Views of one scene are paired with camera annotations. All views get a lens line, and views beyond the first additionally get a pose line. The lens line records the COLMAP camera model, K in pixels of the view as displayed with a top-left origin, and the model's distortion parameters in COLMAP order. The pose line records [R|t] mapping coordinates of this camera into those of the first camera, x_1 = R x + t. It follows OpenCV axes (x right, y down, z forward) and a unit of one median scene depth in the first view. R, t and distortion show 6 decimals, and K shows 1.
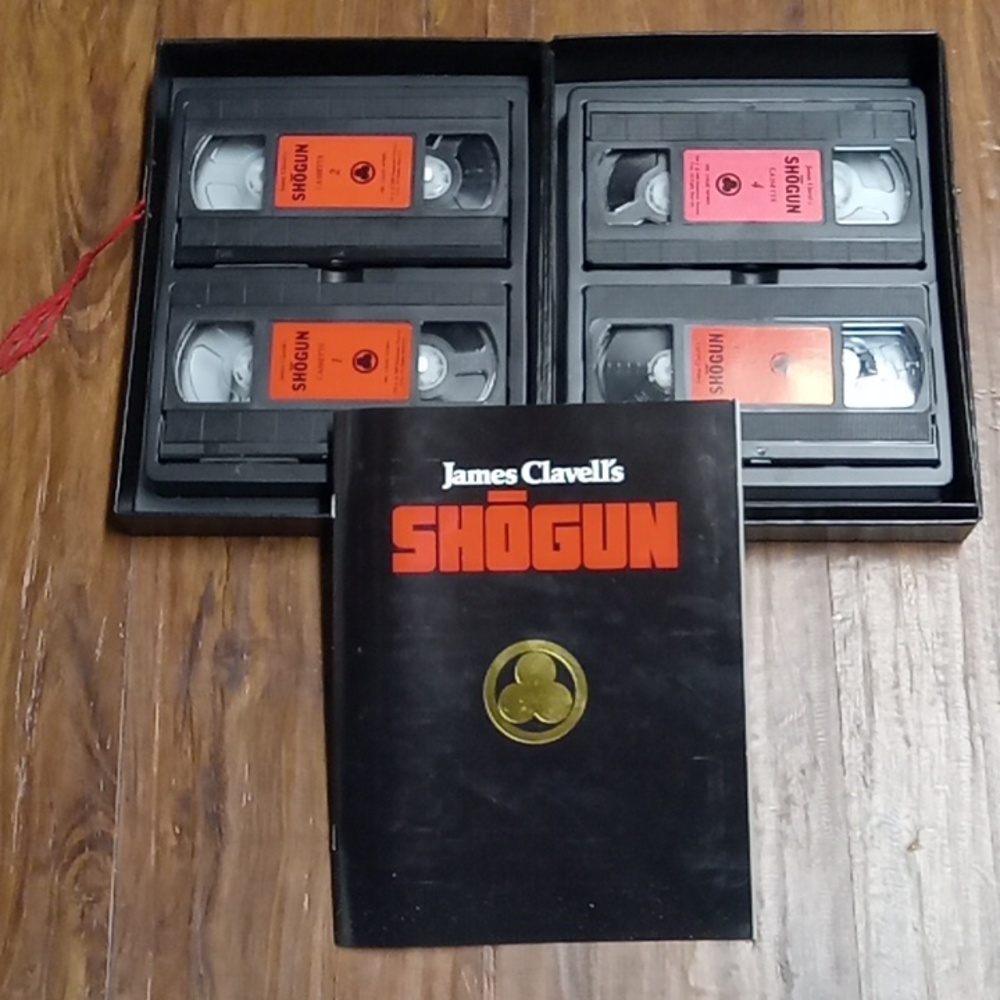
lens RADIAL K [[1651.4, 0, 496.9], [0, 1651.4, 489.4], [0, 0, 1]] dist [-0.032492, 0.000000]
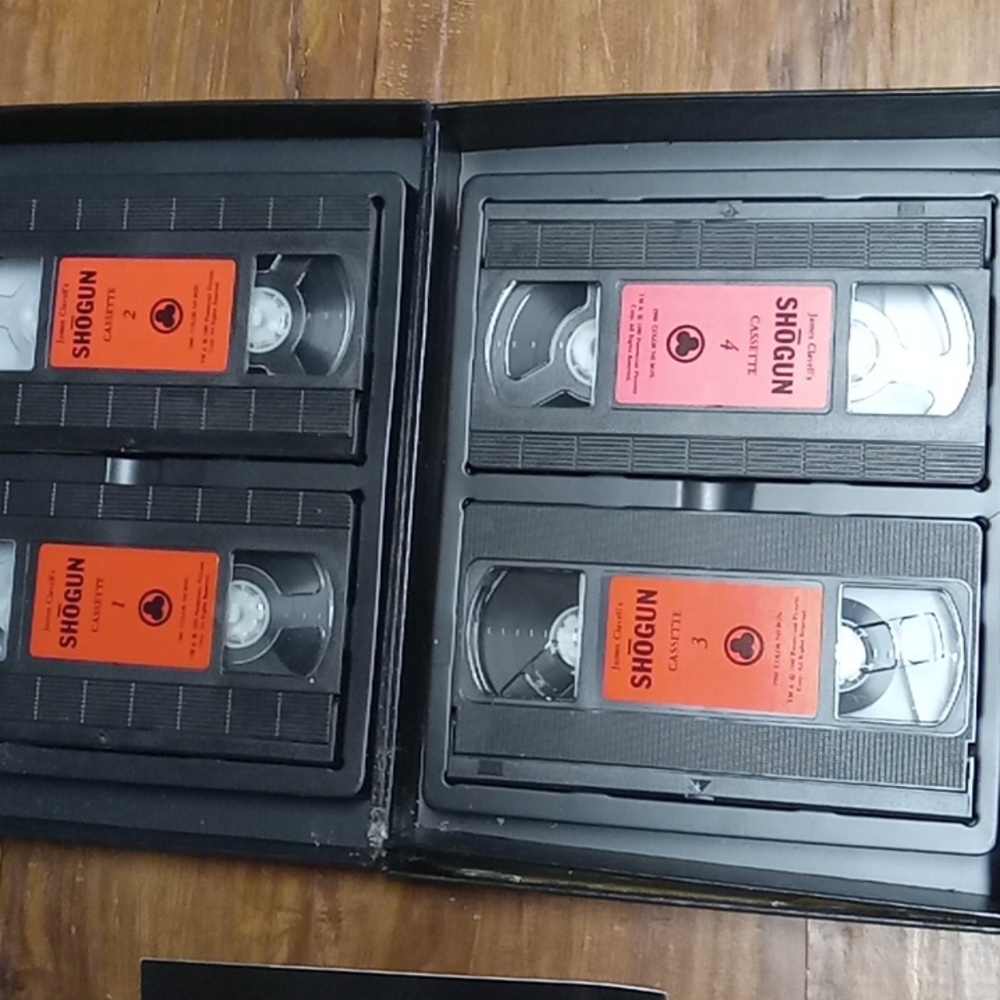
lens RADIAL K [[1651.4, 0, 471.0], [0, 1651.4, 495.4], [0, 0, 1]] dist [-0.032492, 0.000000]
pose [[0.980933, 0.021655, -0.193137, 0.184215], [0.013923, 0.983389, 0.180974, -0.244819], [0.193848, -0.180213, 0.964337, 0.340952]]
